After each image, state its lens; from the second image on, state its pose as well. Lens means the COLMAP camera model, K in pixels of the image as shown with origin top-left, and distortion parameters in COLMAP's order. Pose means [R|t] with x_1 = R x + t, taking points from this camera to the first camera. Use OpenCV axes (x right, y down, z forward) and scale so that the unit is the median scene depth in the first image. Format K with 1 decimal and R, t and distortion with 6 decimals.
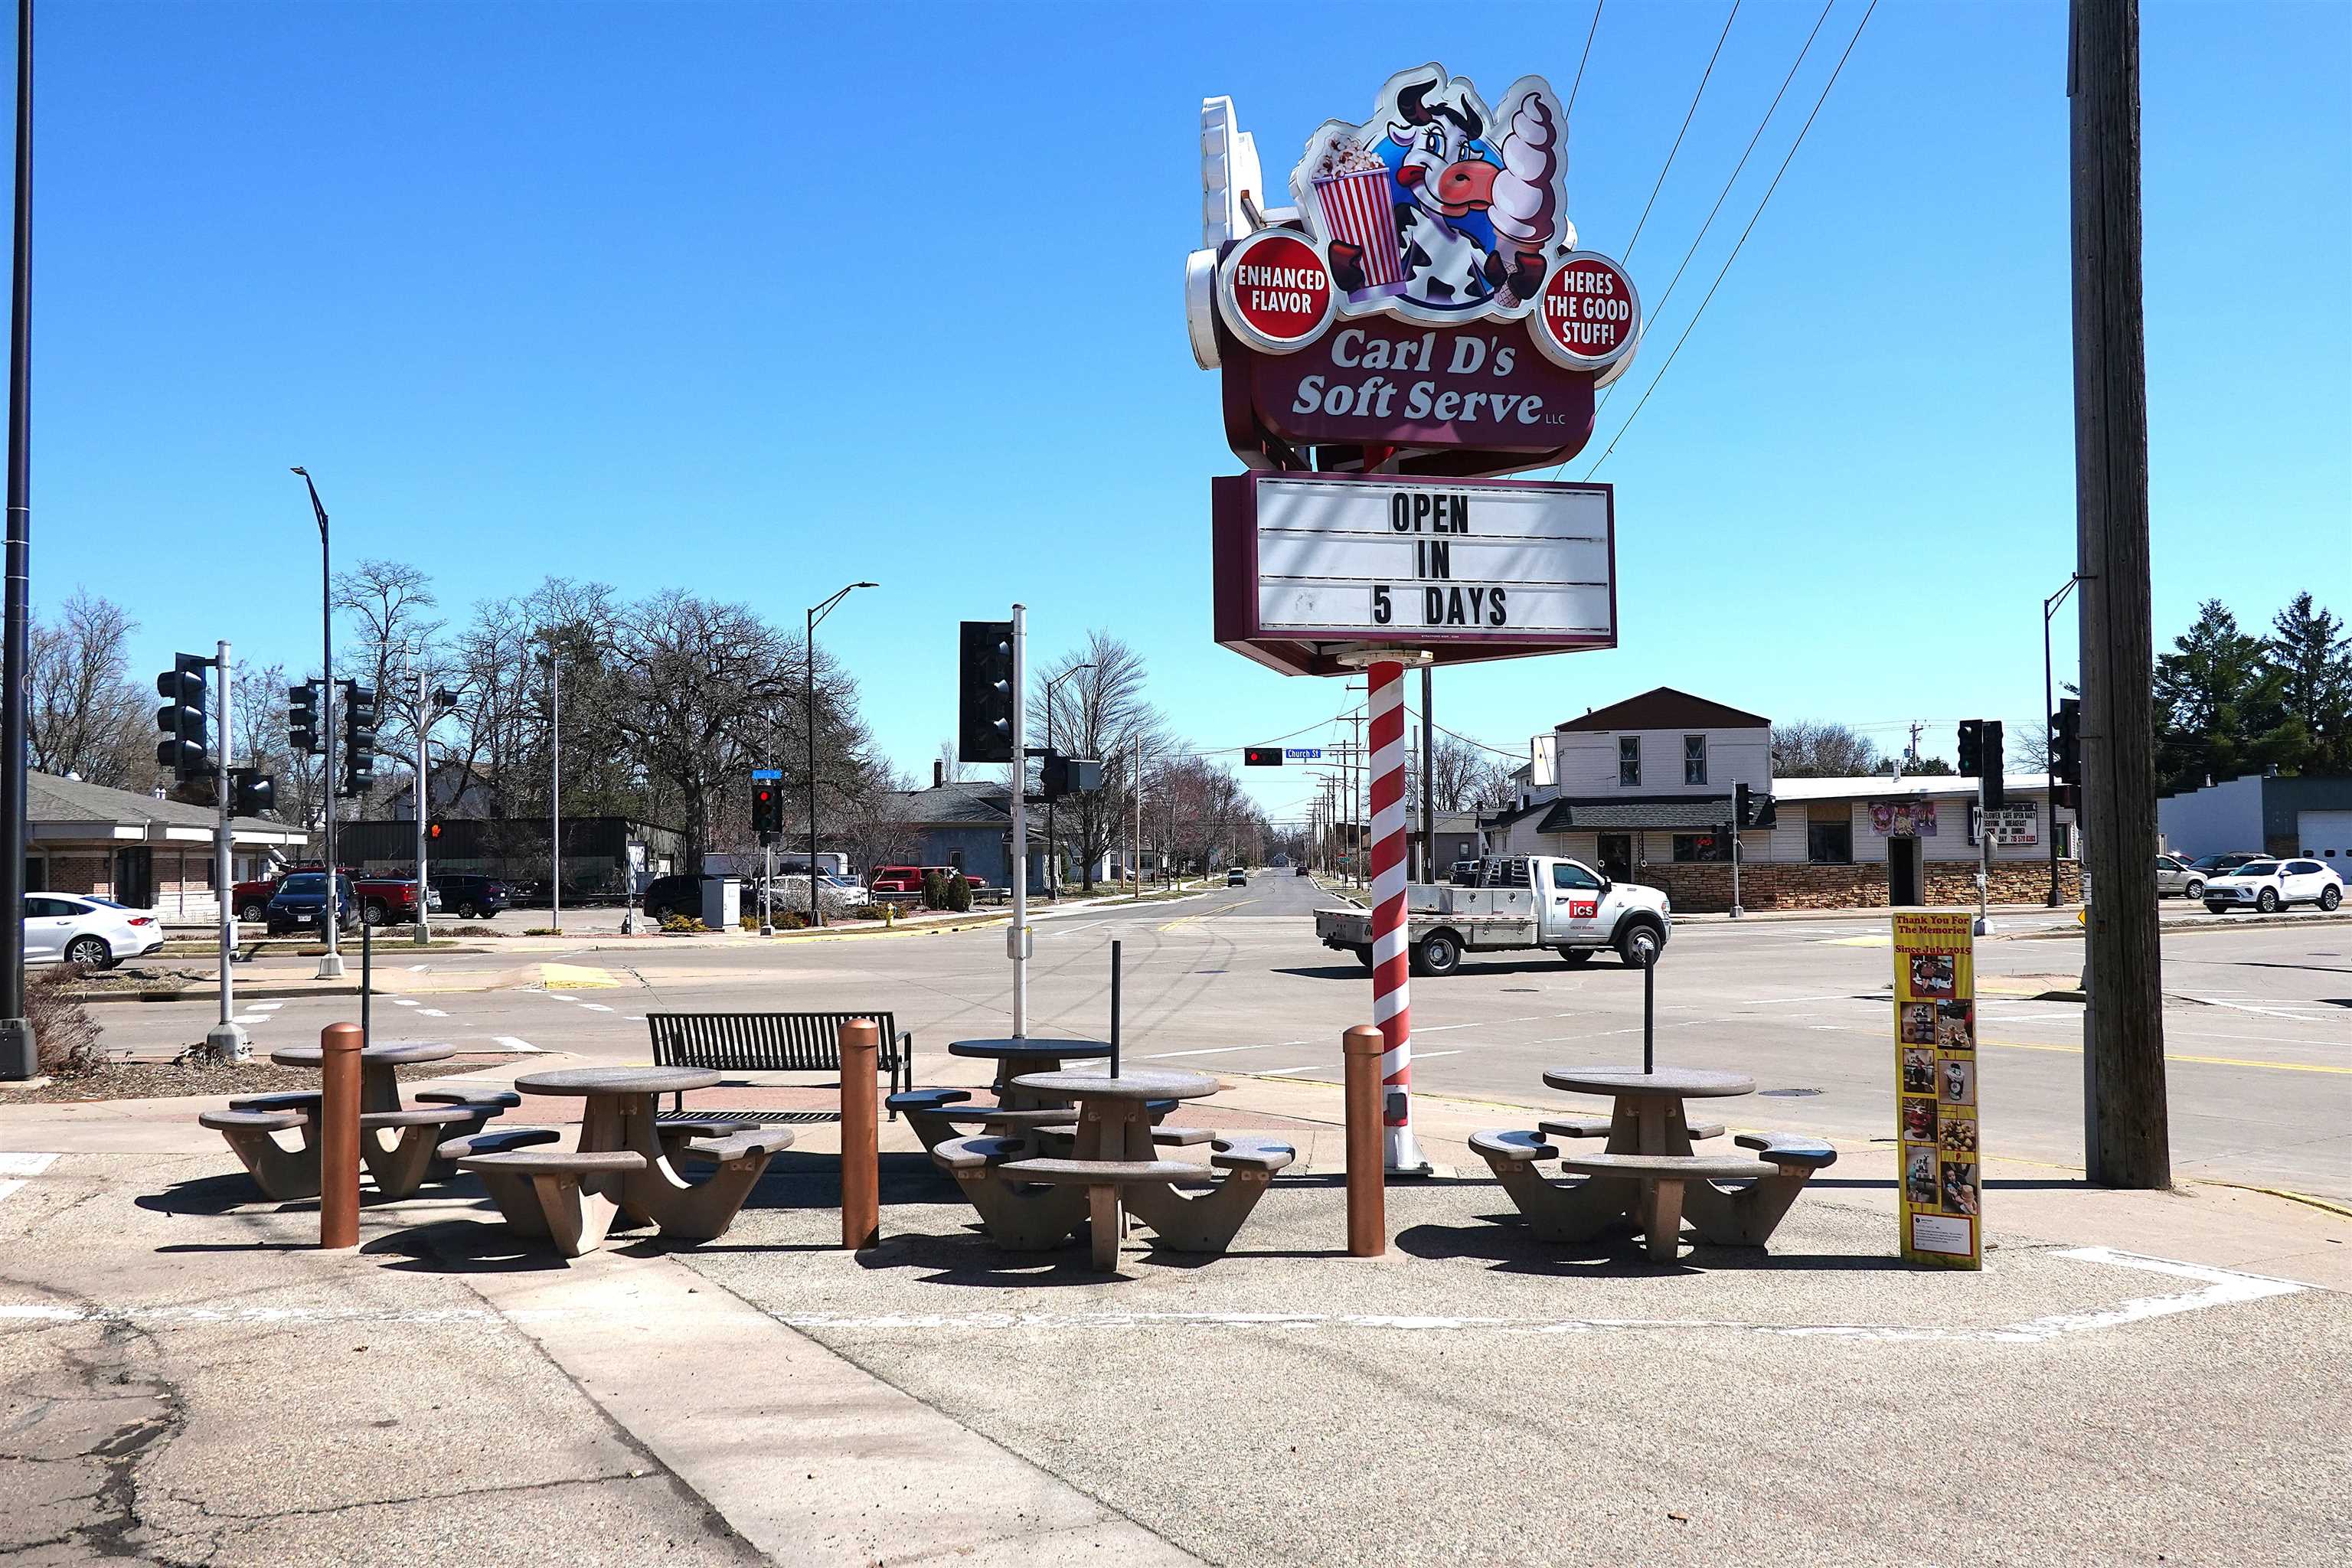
lens RADIAL K [[2116.4, 0, 1177.8], [0, 2116.4, 741.2], [0, 0, 1]] dist [0.016909, 0.006472]
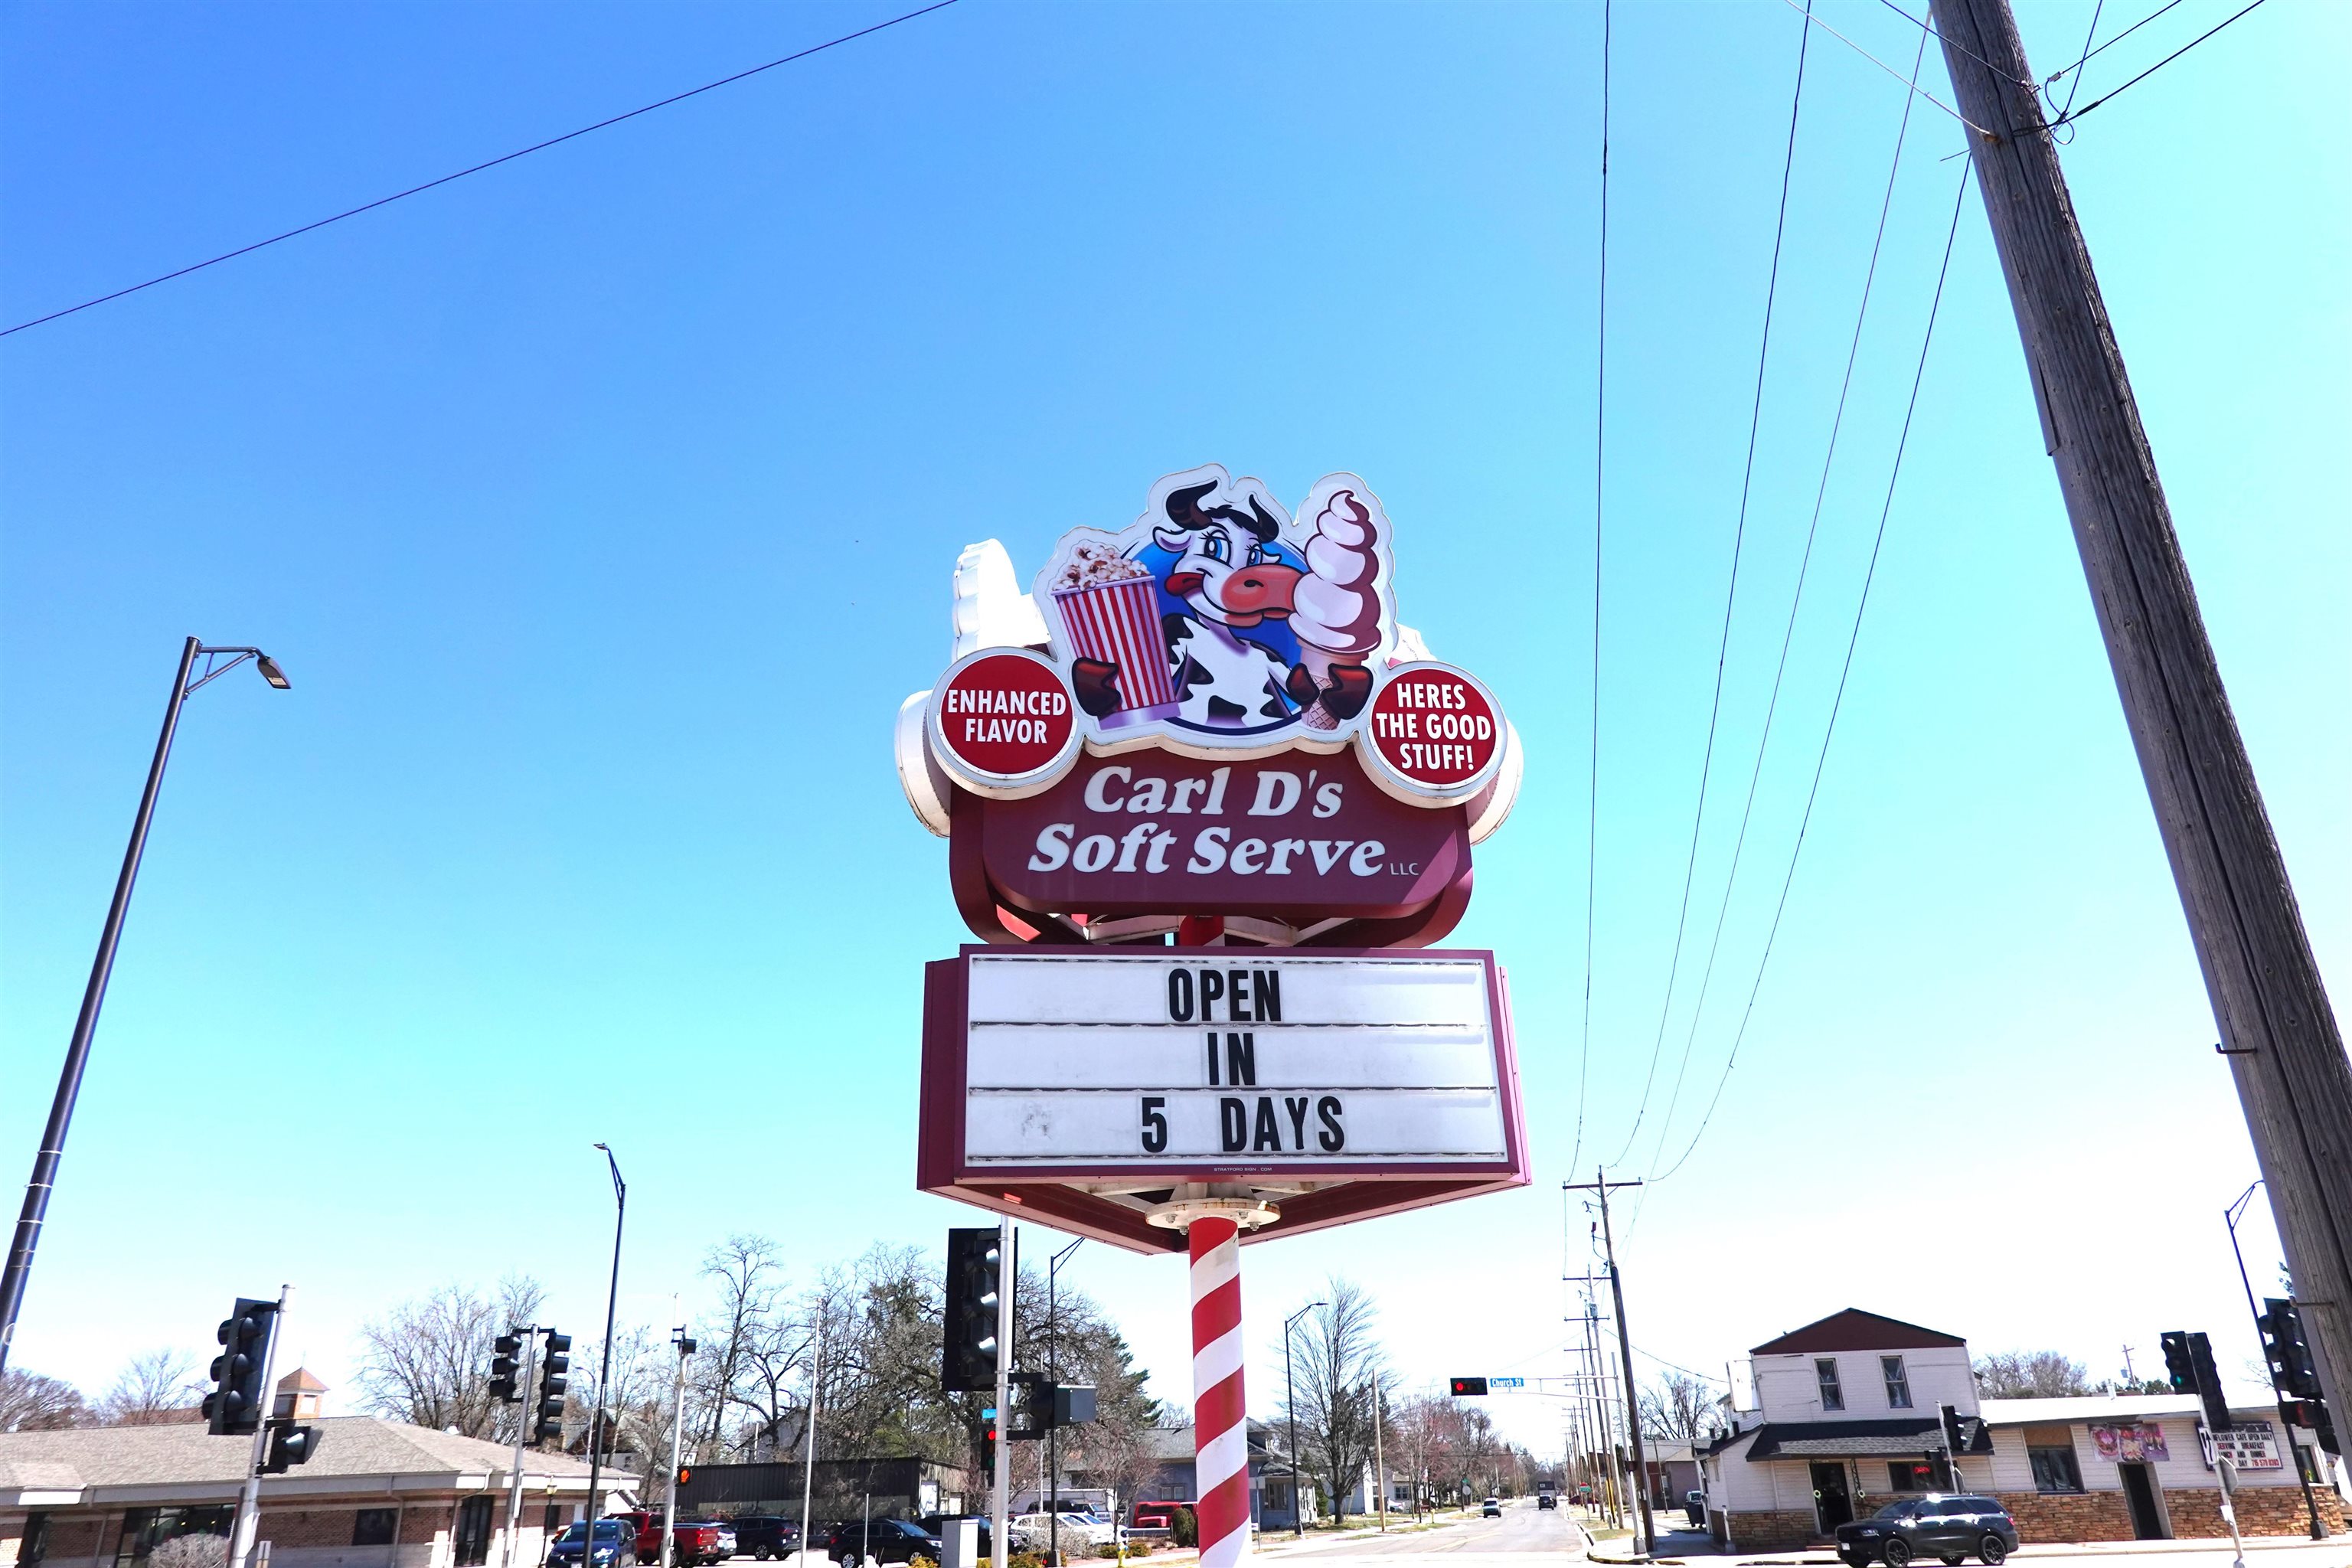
lens RADIAL K [[1596.1, 0, 1169.7], [0, 1596.1, 748.0], [0, 0, 1]] dist [0.023196, -0.008152]
pose [[0.983989, -0.085803, -0.156217, 0.189877], [0.022316, 0.928907, -0.369640, 0.015128], [0.176828, 0.360235, 0.915949, 0.456066]]
